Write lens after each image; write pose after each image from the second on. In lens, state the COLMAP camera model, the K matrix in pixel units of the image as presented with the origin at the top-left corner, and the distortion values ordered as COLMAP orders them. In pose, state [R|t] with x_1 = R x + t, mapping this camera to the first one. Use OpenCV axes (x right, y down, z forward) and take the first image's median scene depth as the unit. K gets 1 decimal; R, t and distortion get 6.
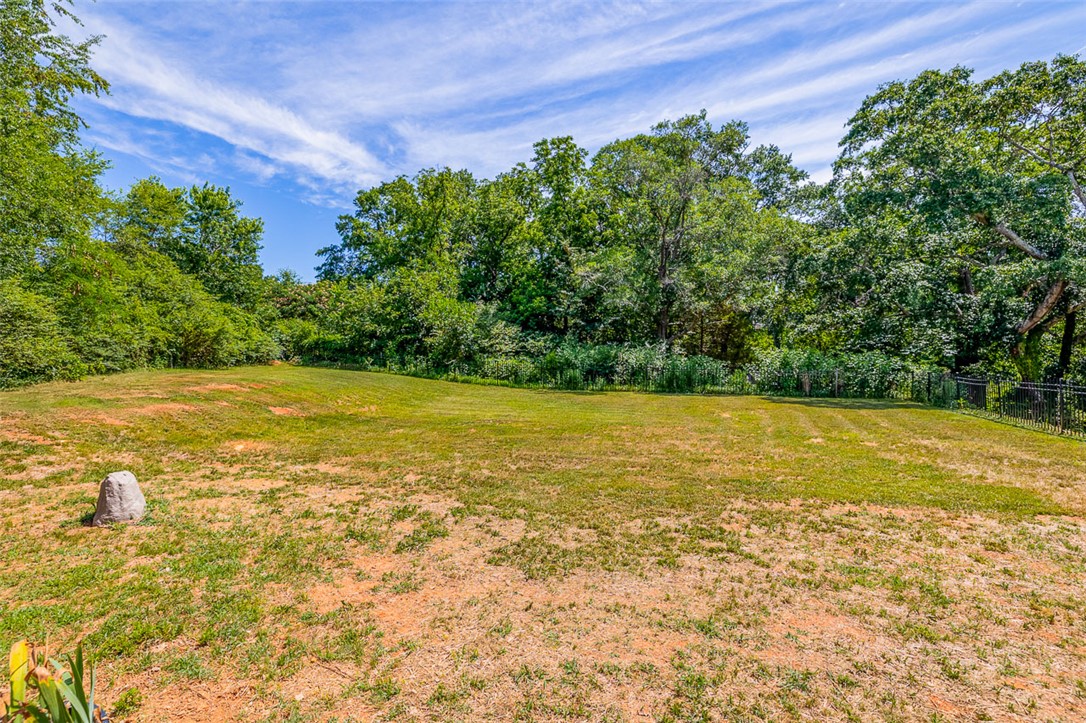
lens RADIAL K [[478.6, 0, 529.0], [0, 478.6, 351.7], [0, 0, 1]] dist [-0.001209, 0.000274]
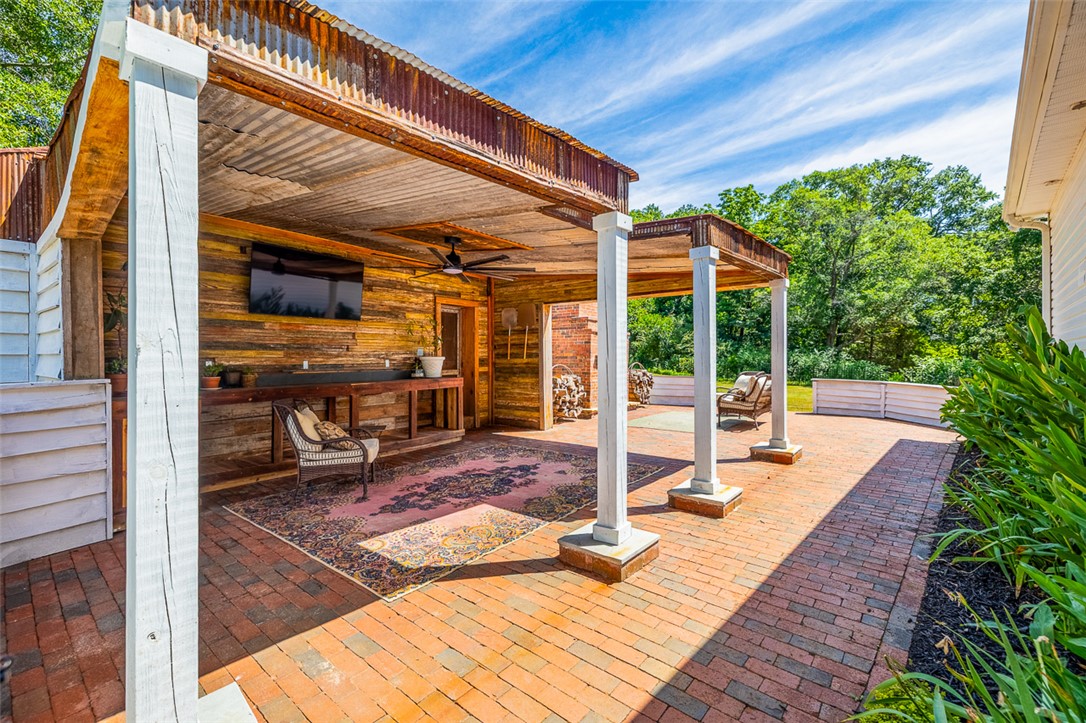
lens RADIAL K [[484.9, 0, 505.1], [0, 484.9, 353.9], [0, 0, 1]] dist [-0.001721, -0.000077]
pose [[0.941282, 0.028132, -0.336448, -0.089117], [-0.027509, 0.999600, 0.006618, 0.006588], [0.336500, 0.003026, 0.941679, -0.455626]]
